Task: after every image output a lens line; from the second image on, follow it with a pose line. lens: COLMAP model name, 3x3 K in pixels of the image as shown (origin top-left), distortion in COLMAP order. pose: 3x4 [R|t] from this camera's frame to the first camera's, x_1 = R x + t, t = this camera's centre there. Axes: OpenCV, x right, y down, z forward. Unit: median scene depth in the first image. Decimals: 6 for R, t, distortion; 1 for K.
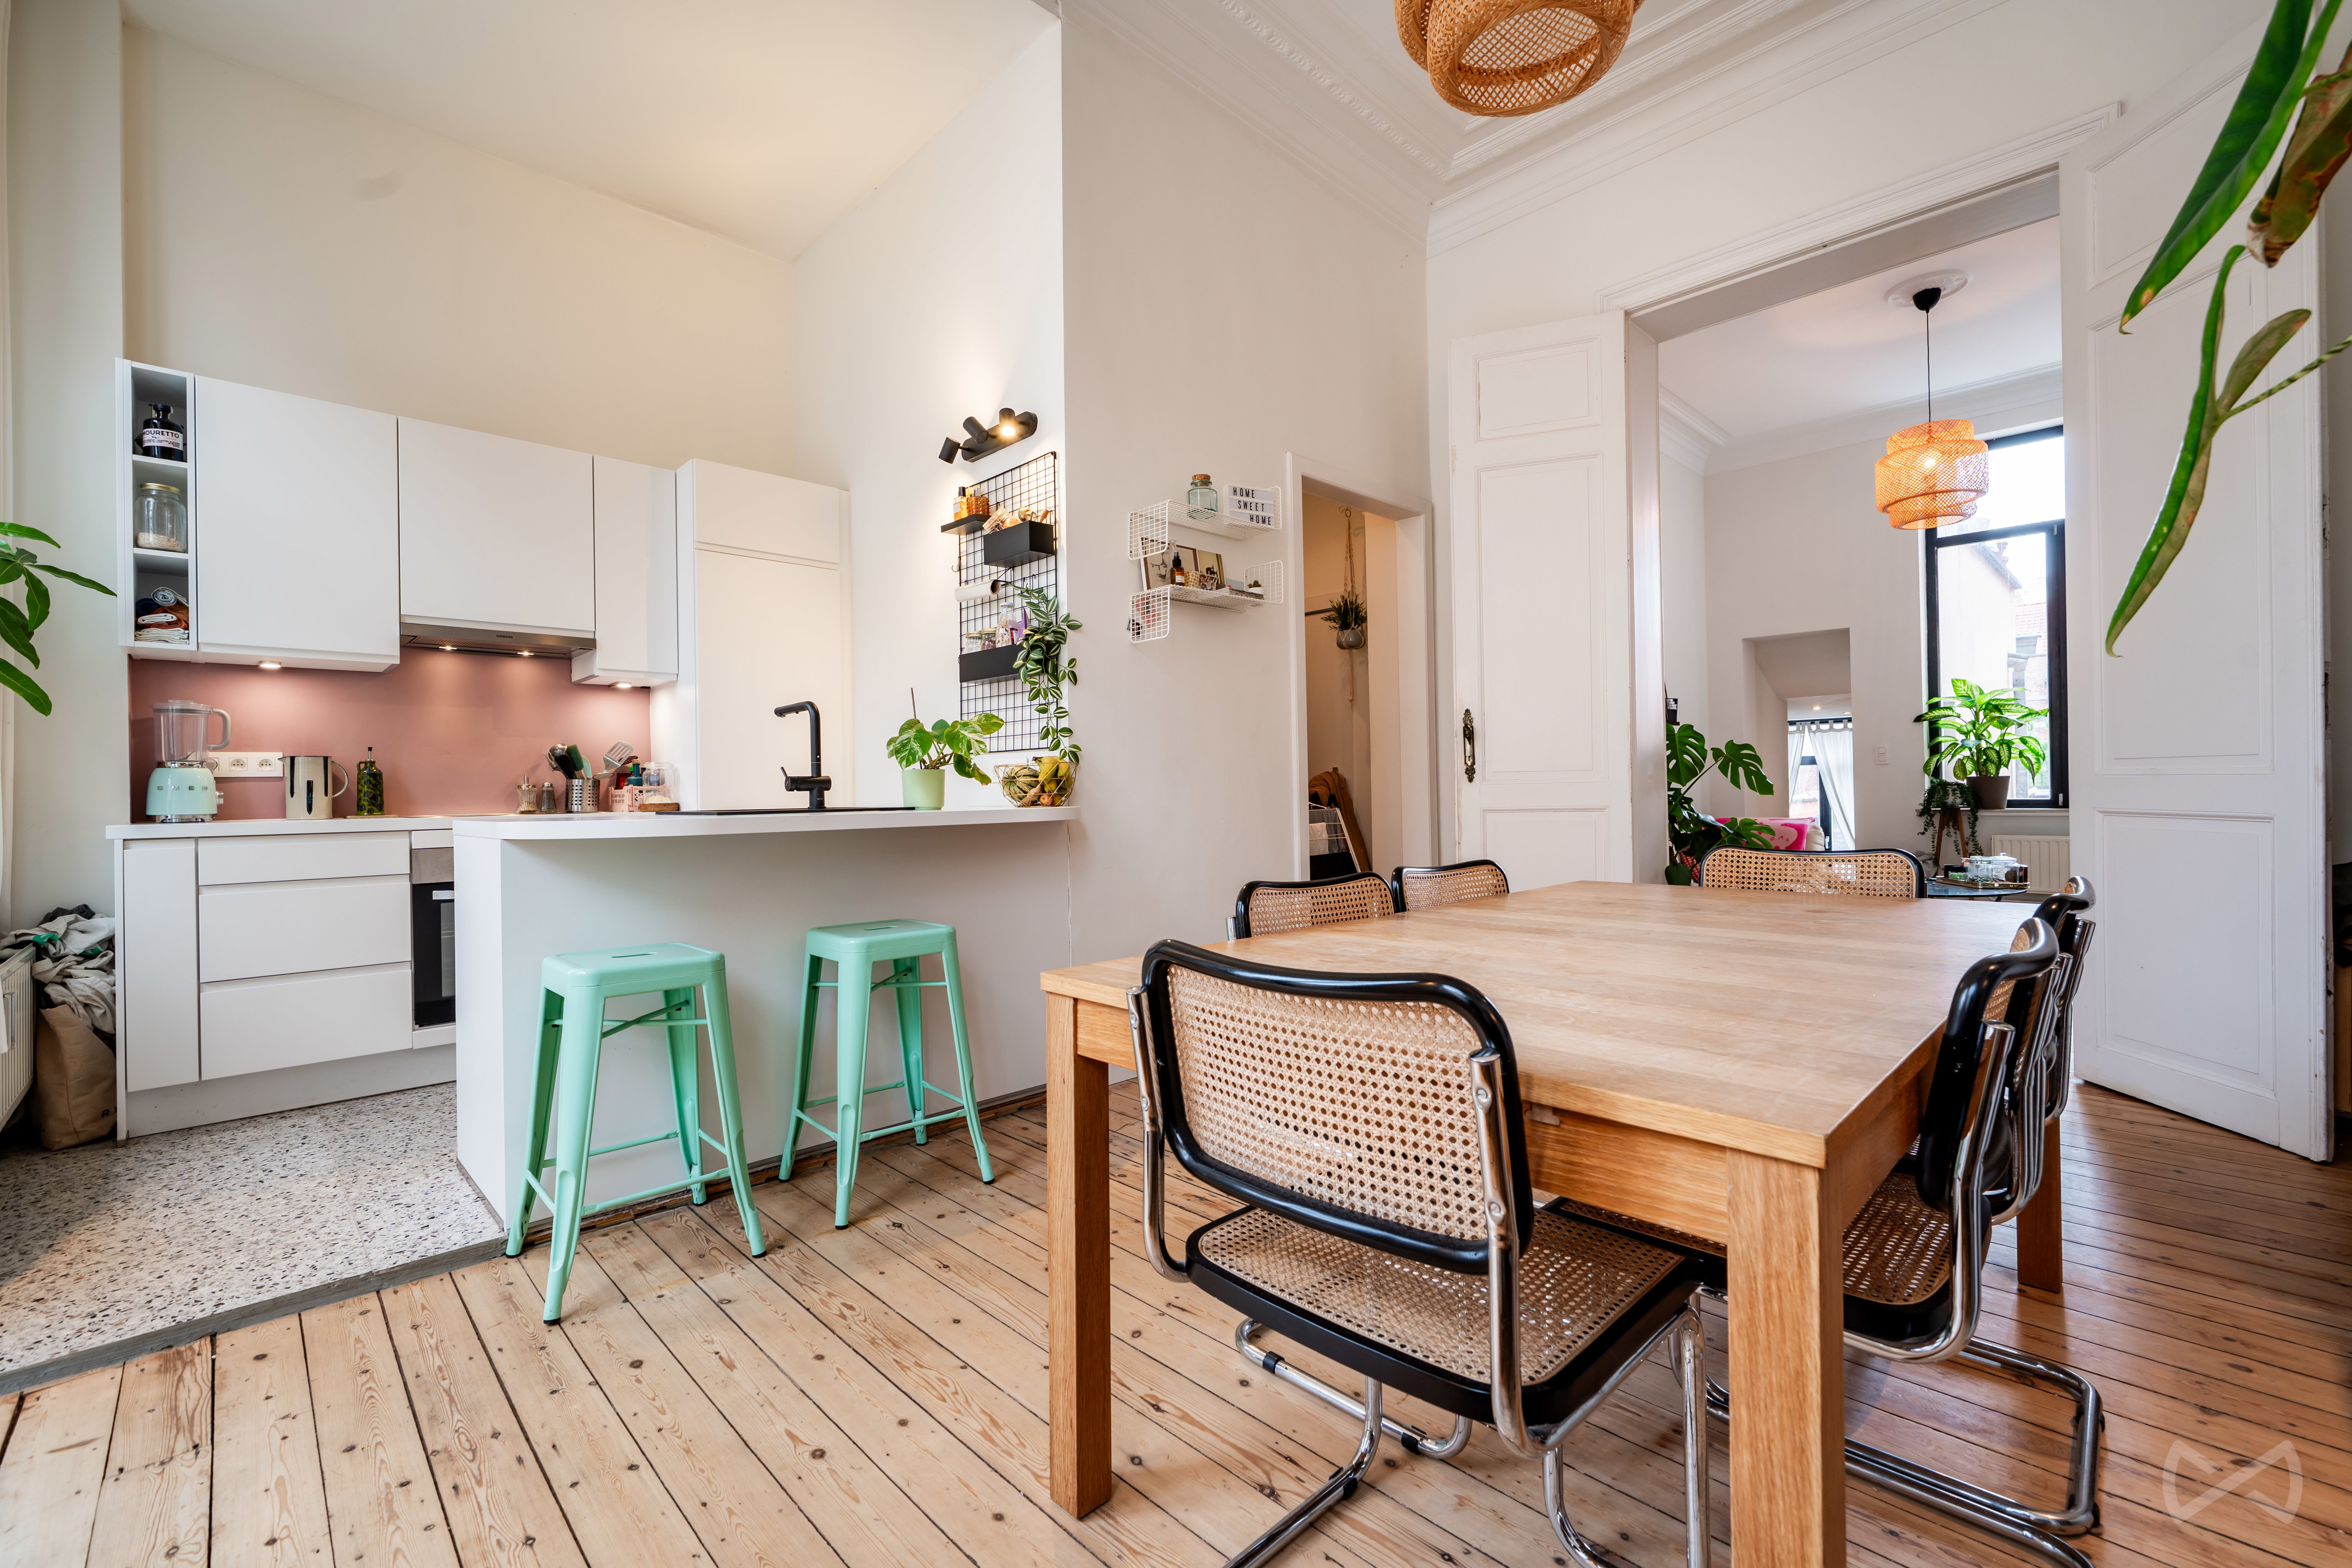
lens RADIAL K [[983.0, 0, 1179.3], [0, 983.0, 787.5], [0, 0, 1]] dist [-0.000649, -0.000042]
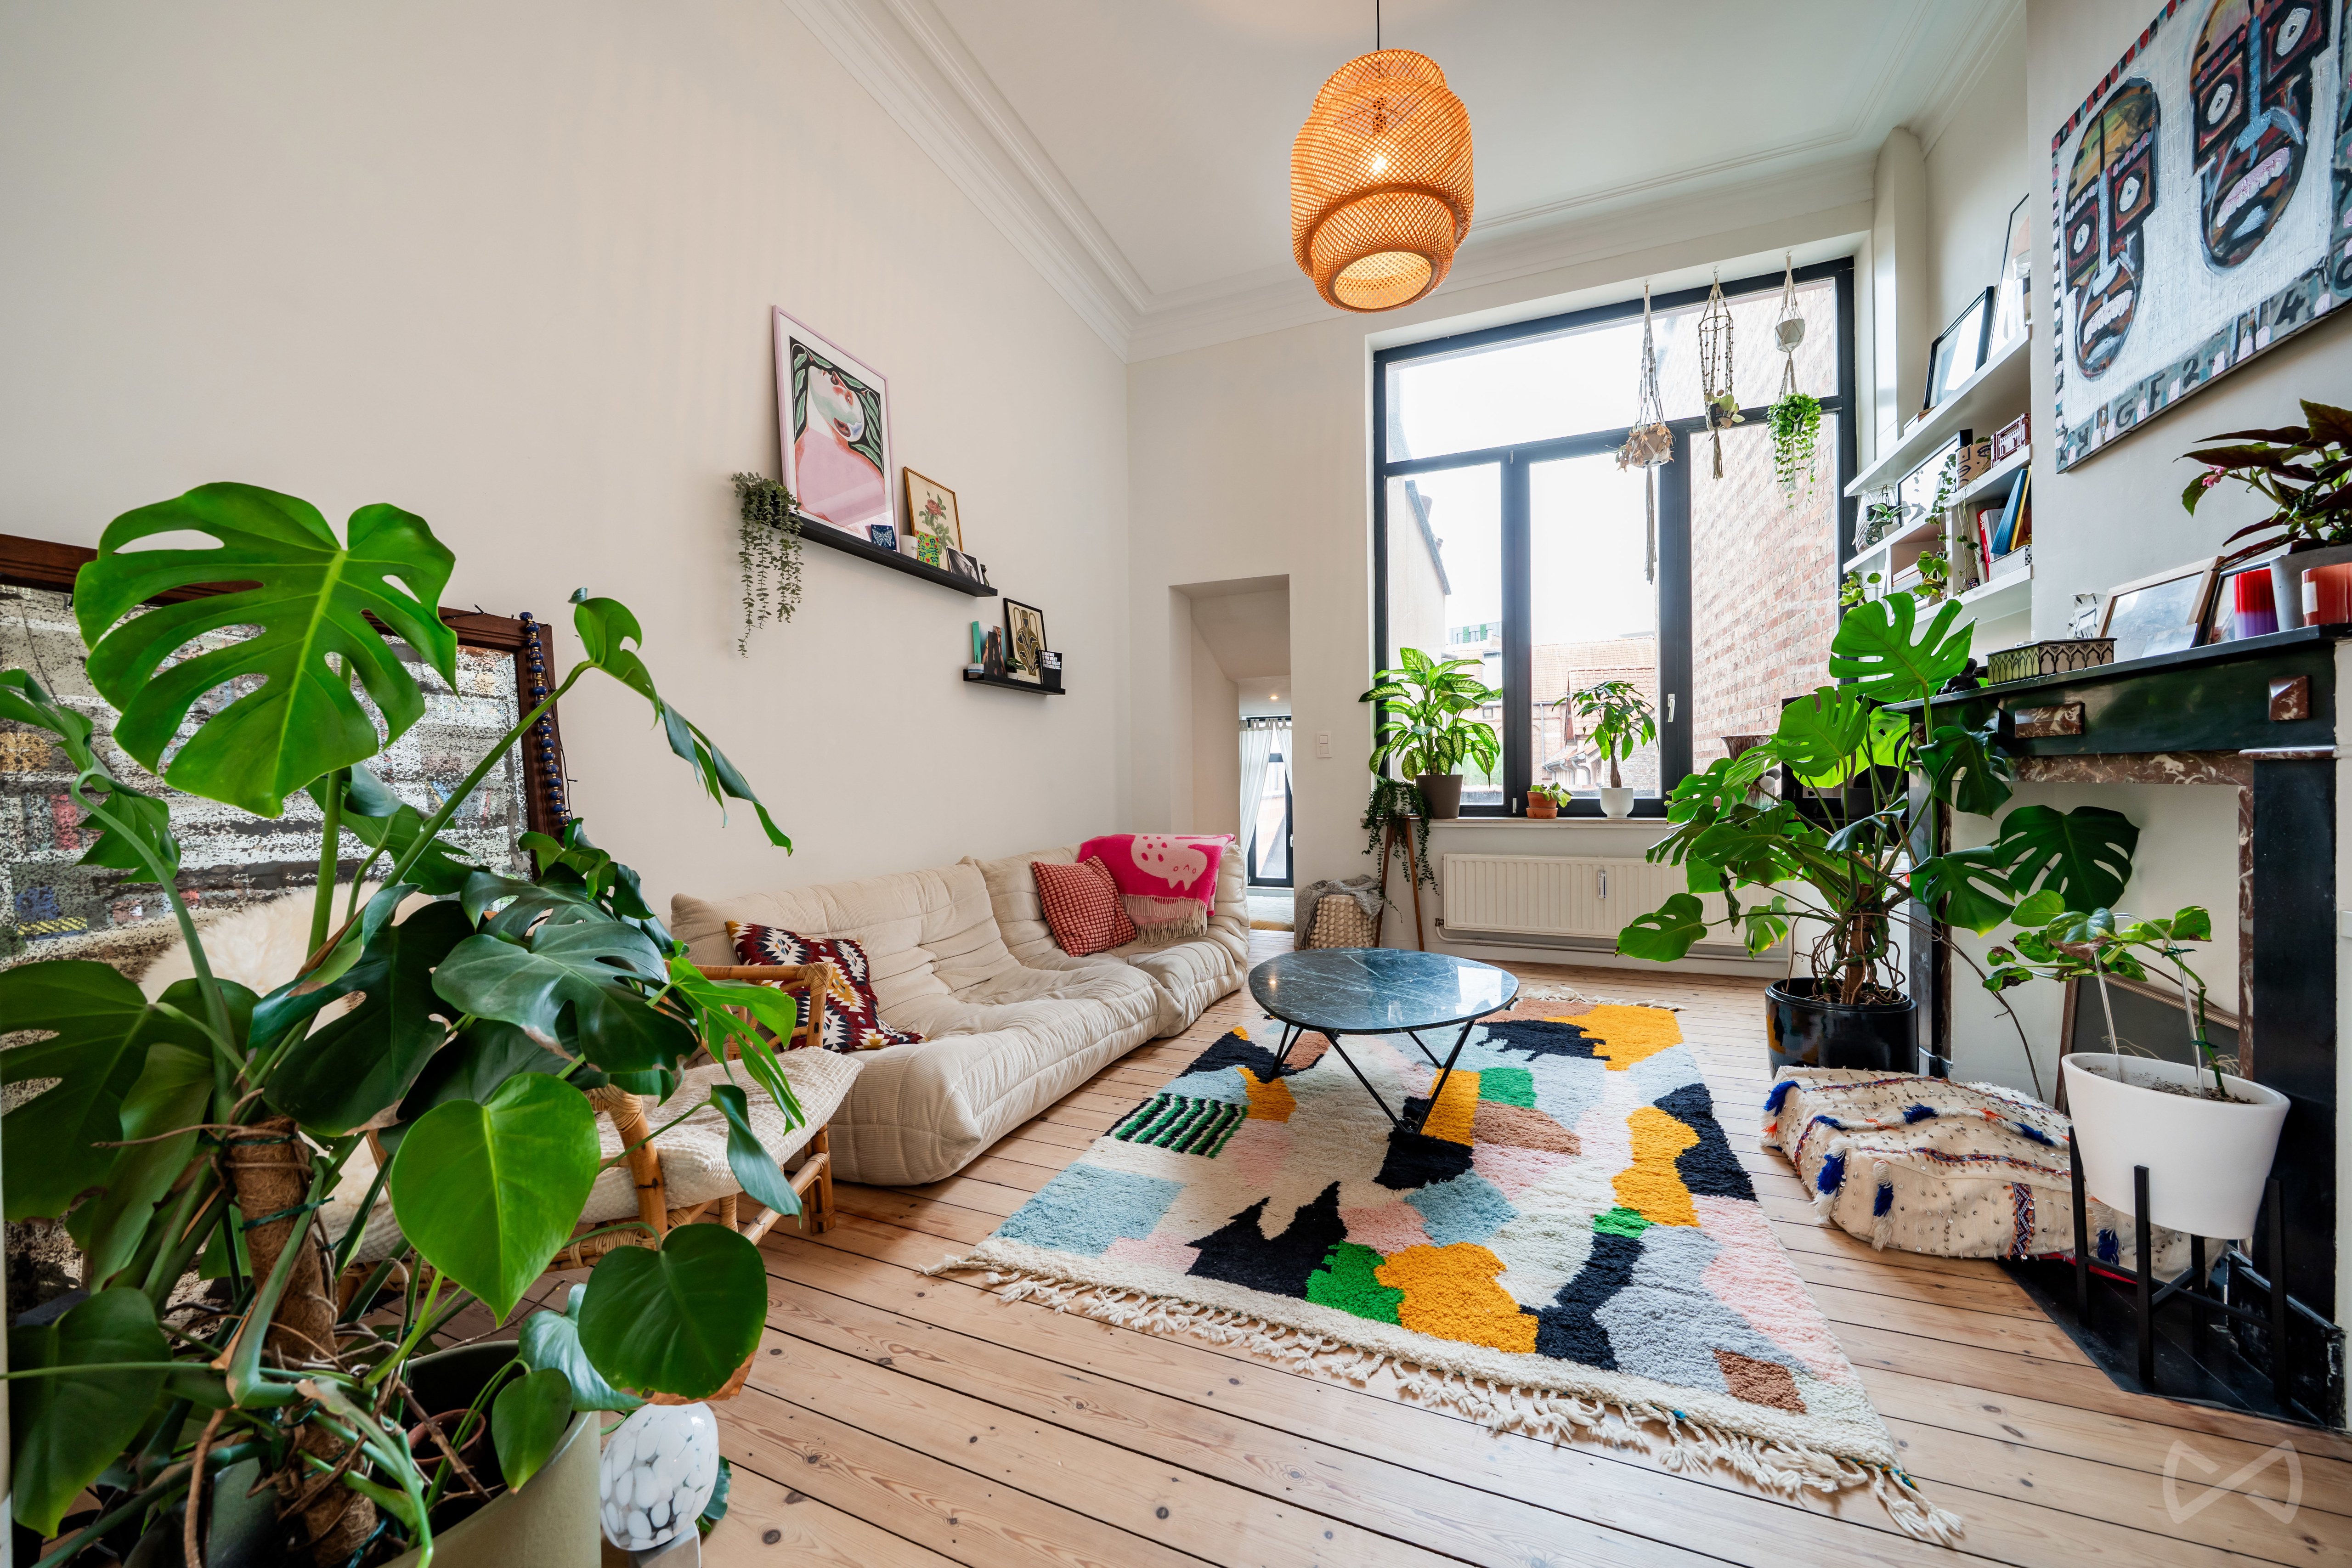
lens RADIAL K [[802.8, 0, 1176.8], [0, 802.8, 785.6], [0, 0, 1]] dist [-0.006232, 0.000099]
pose [[0.921508, 0.001644, 0.388355, 0.392373], [-0.003016, 0.999991, 0.002925, -0.004513], [-0.388347, -0.003867, 0.921505, 0.503296]]
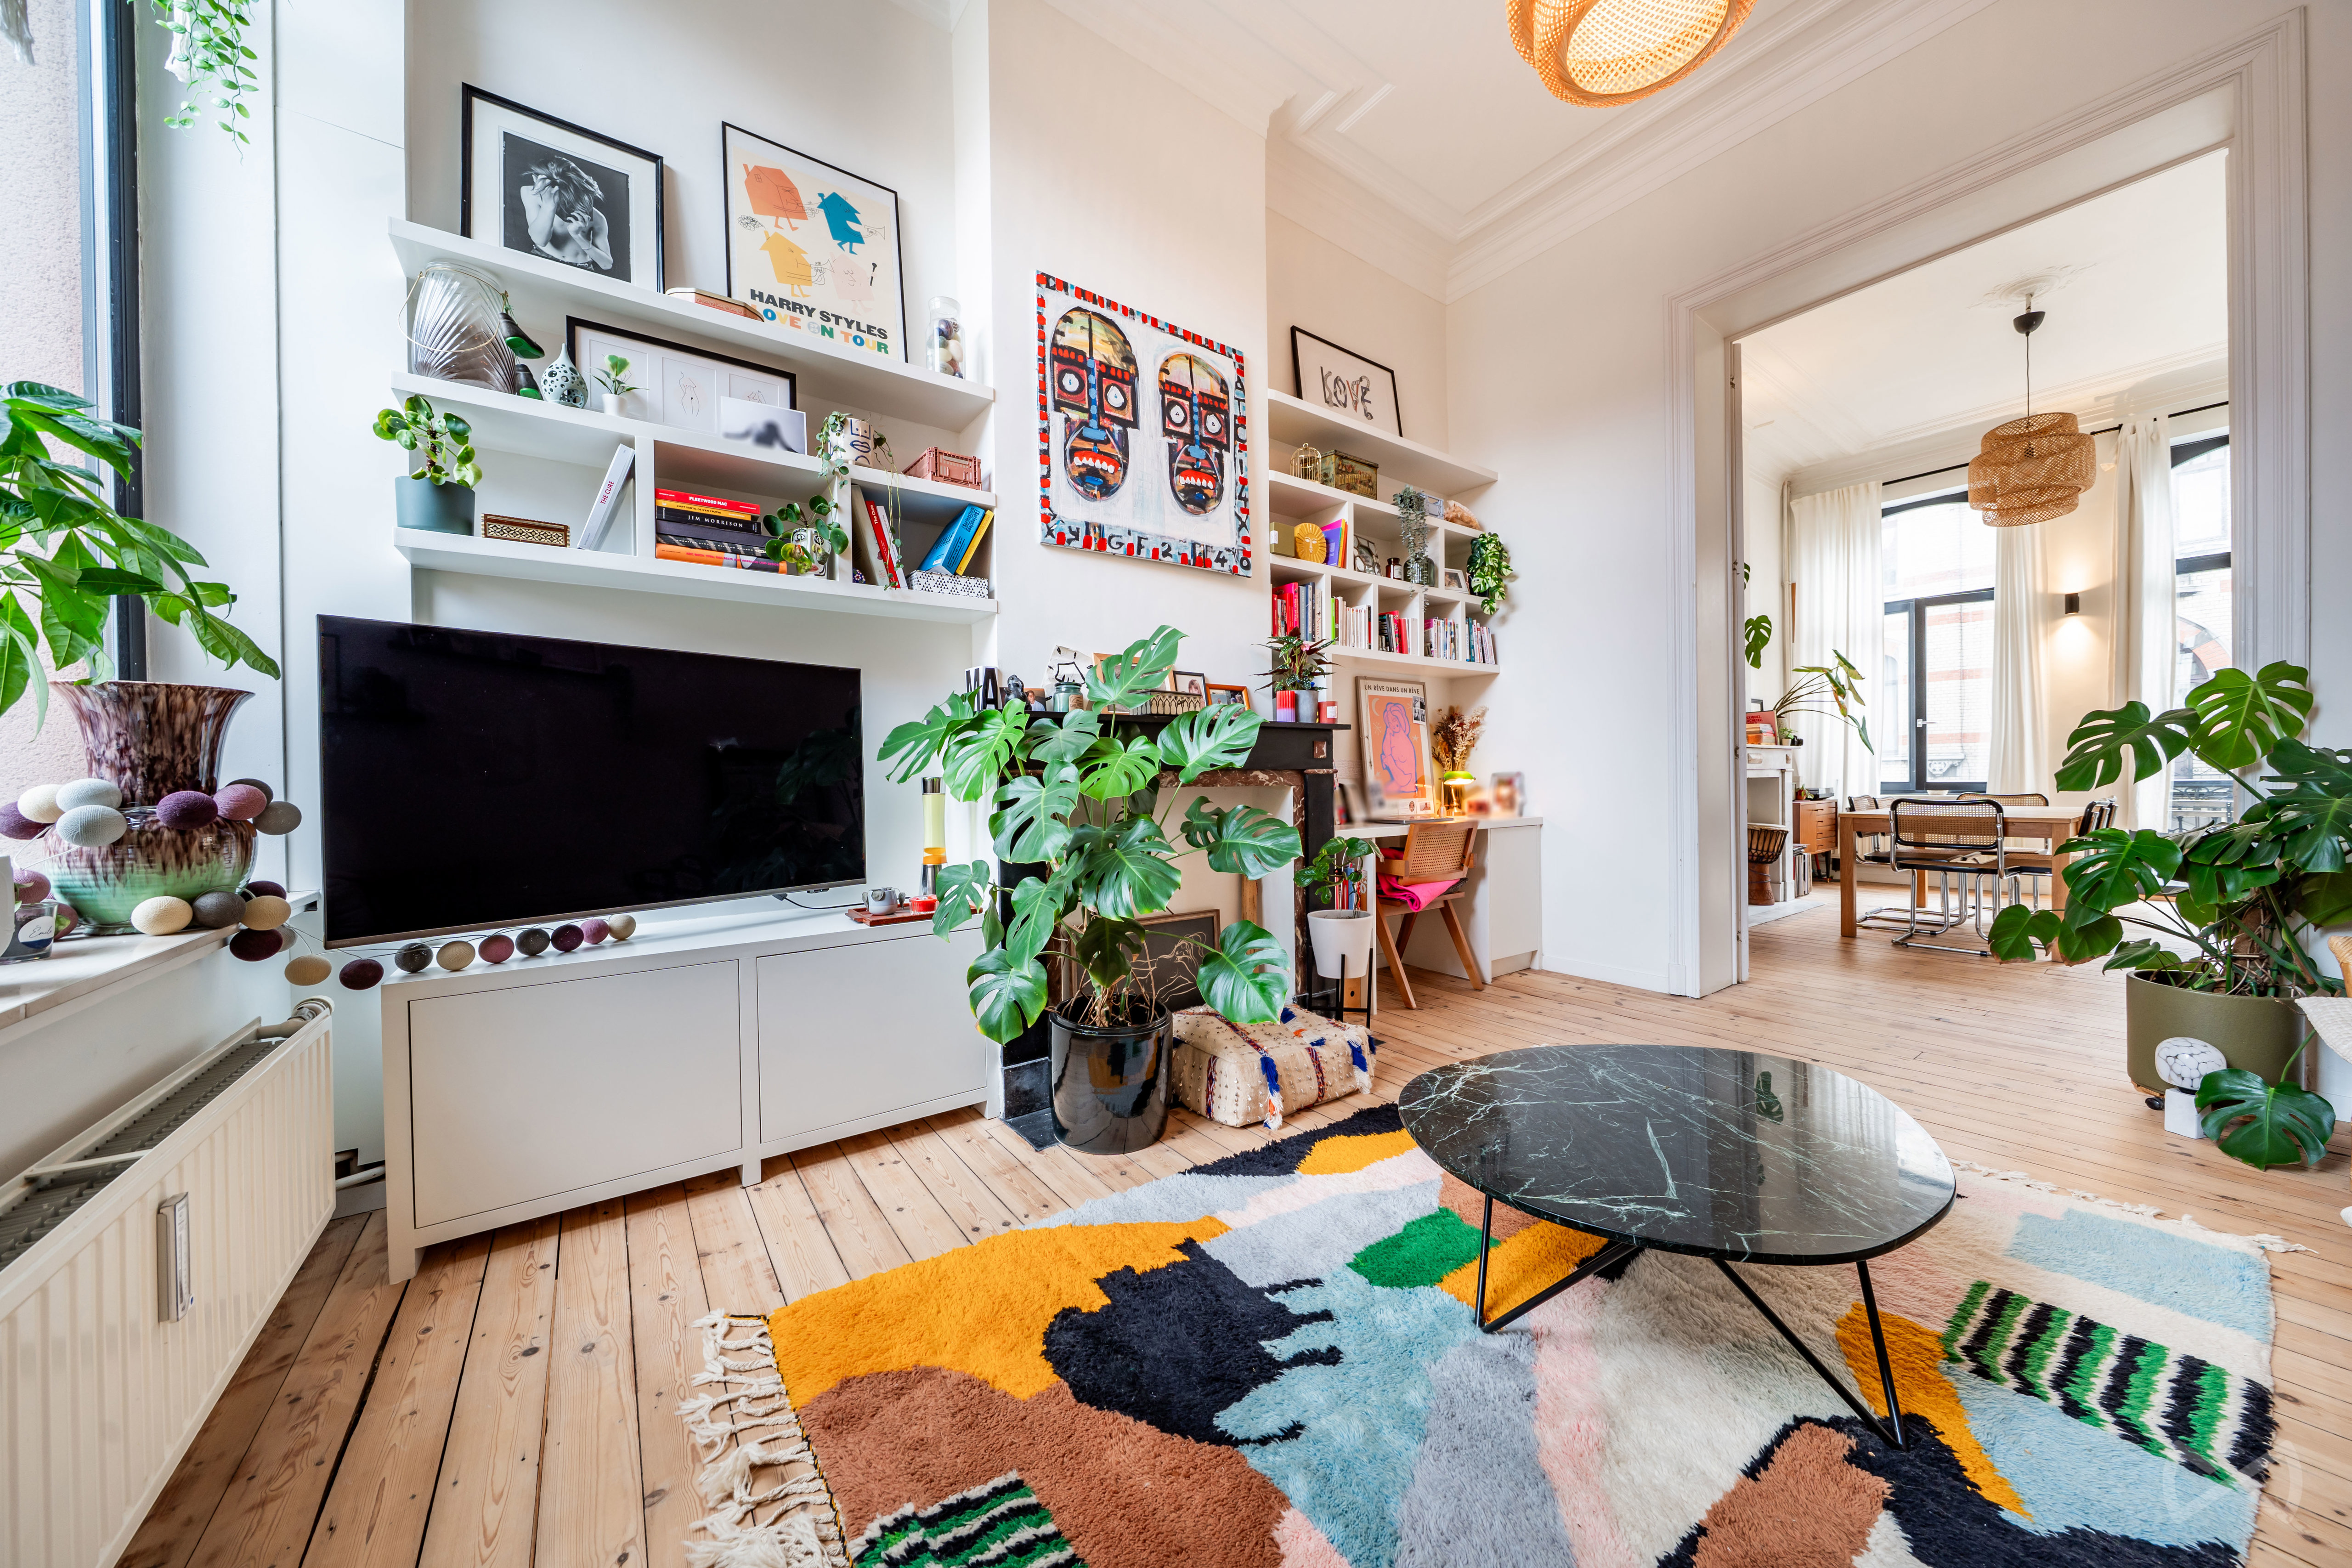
lens RADIAL K [[802.9, 0, 1180.2], [0, 802.9, 780.3], [0, 0, 1]] dist [-0.006232, 0.000099]
pose [[-0.988518, 0.027107, 0.148652, 0.735784], [0.027617, 0.999618, 0.001368, -0.010140], [-0.148558, 0.005458, -0.988889, 1.076843]]
